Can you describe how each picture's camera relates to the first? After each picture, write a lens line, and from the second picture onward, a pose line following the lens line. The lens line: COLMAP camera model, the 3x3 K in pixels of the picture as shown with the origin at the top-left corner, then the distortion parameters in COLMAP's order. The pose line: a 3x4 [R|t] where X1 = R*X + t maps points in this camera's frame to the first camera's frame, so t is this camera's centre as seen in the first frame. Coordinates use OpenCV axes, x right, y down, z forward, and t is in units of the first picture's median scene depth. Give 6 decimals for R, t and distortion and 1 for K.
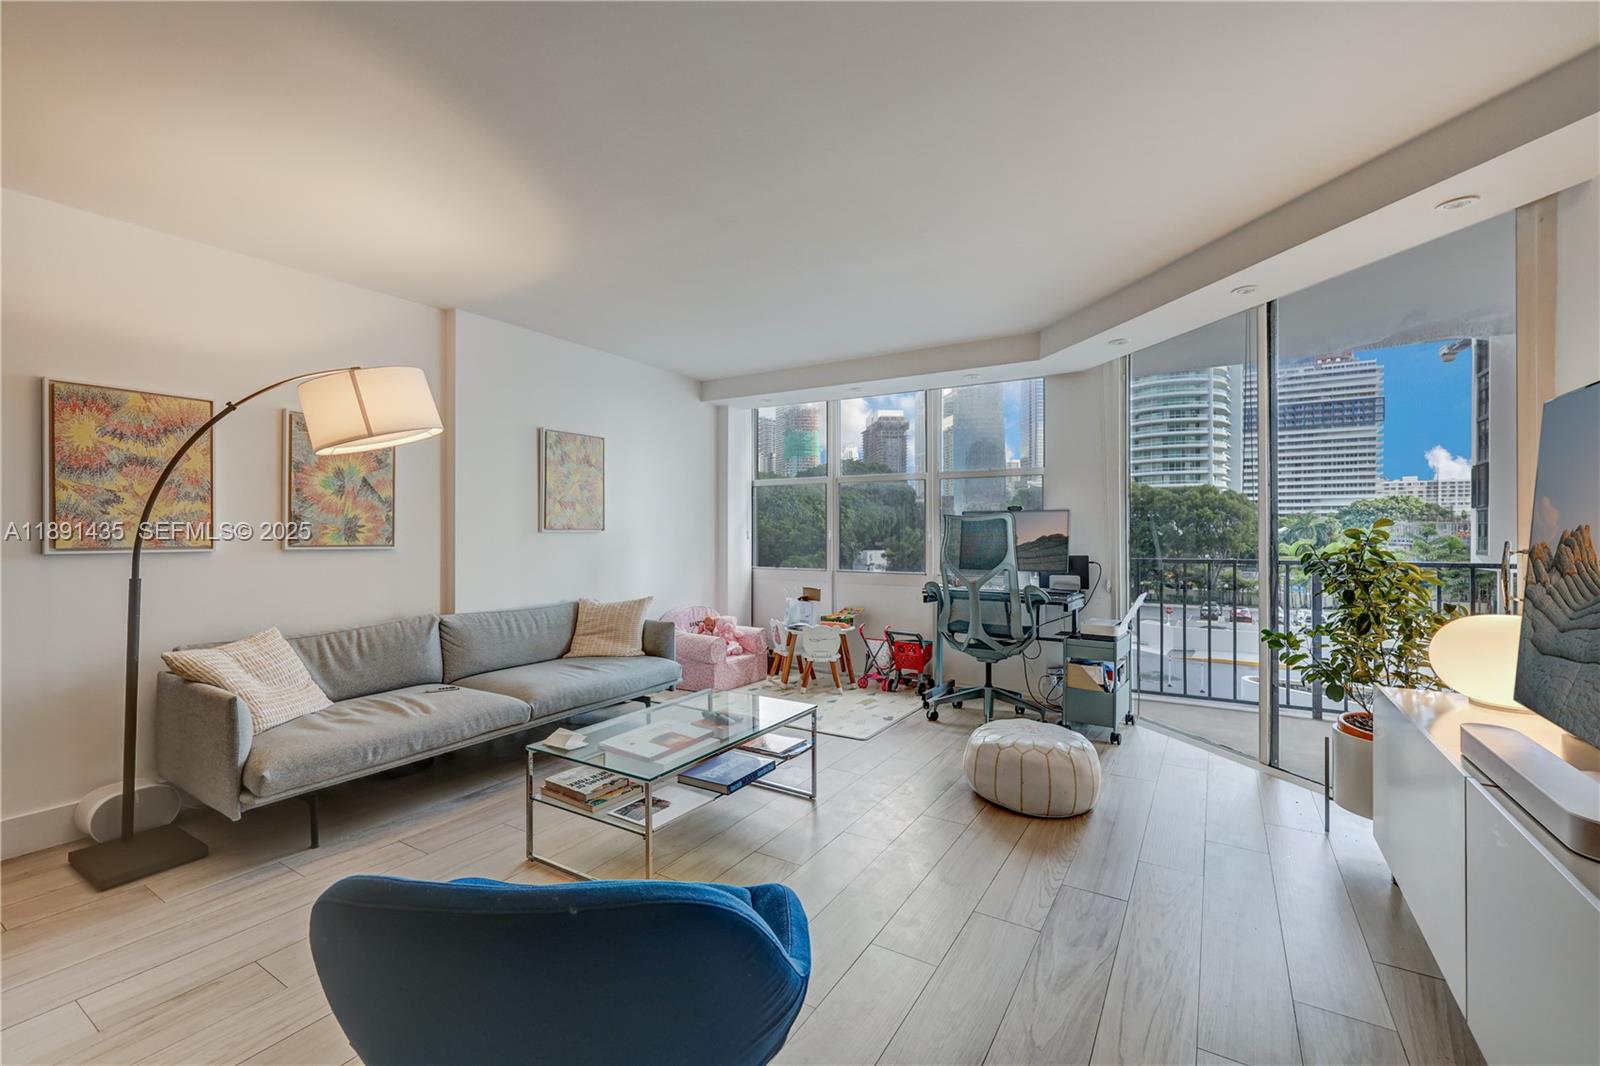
lens RADIAL K [[676.7, 0, 788.0], [0, 676.7, 528.1], [0, 0, 1]] dist [-0.000415, -0.000204]
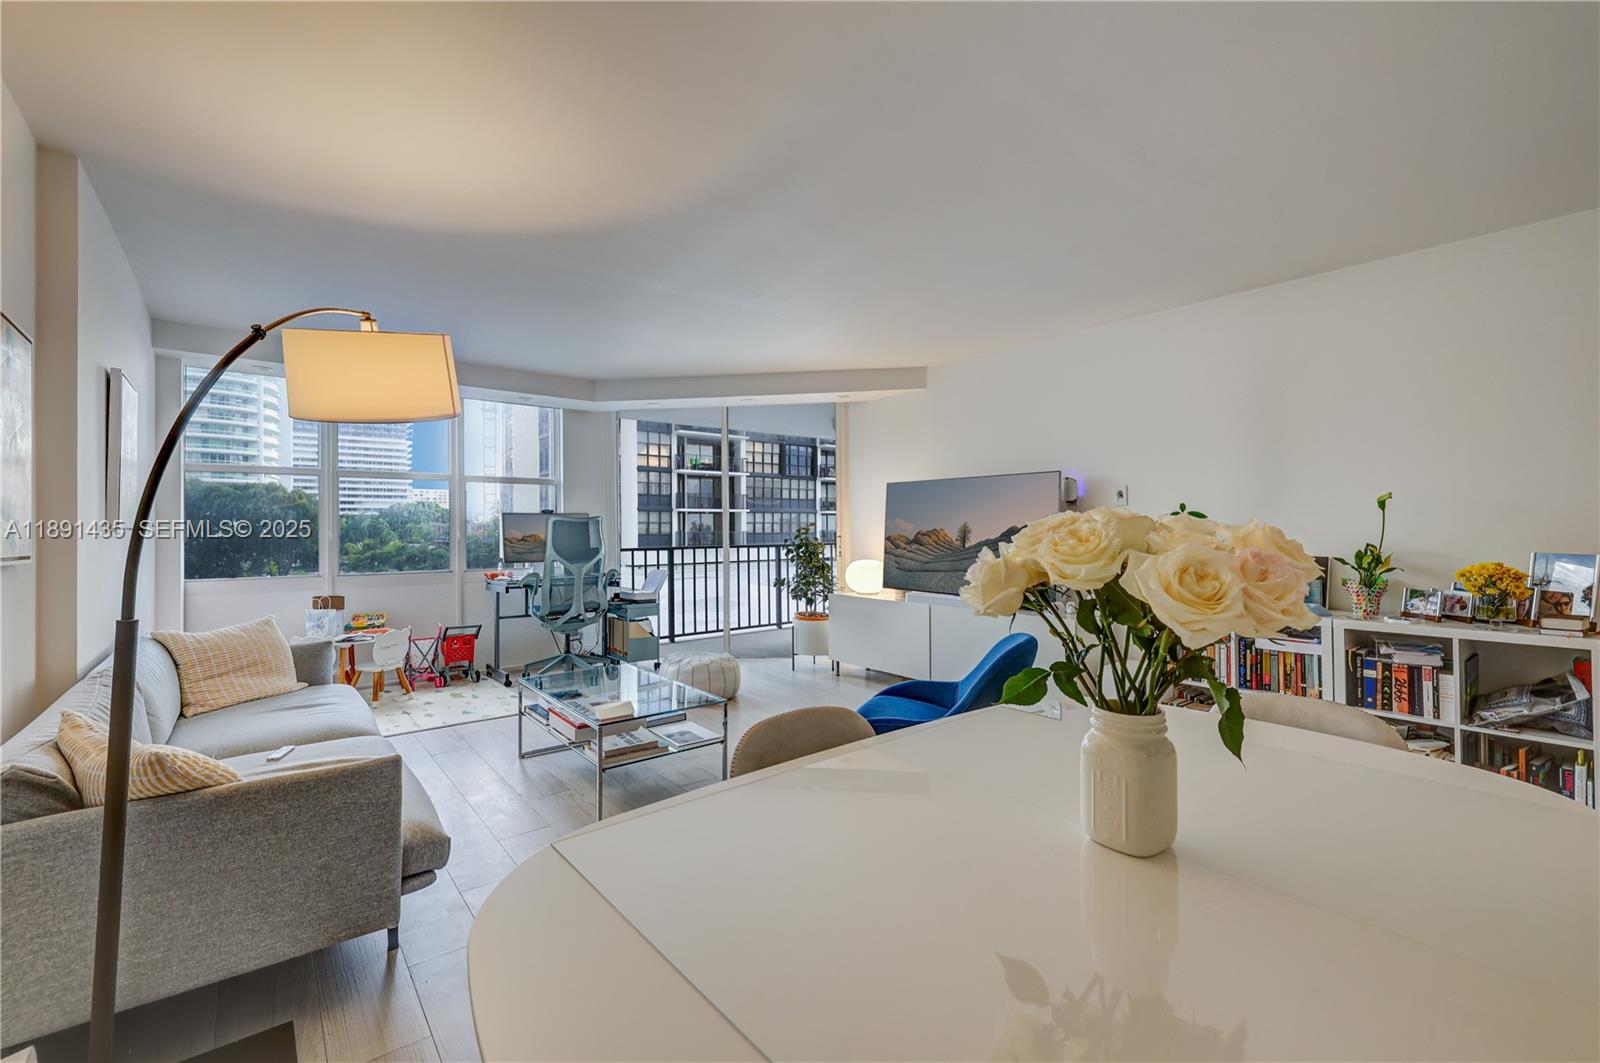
lens RADIAL K [[679.7, 0, 786.3], [0, 679.7, 527.2], [0, 0, 1]] dist [-0.001944, 0.000201]
pose [[0.329642, 0.001049, 0.944106, -0.763779], [0.000777, 0.999999, -0.001382, 0.001863], [-0.944106, 0.001189, 0.329640, 0.197291]]
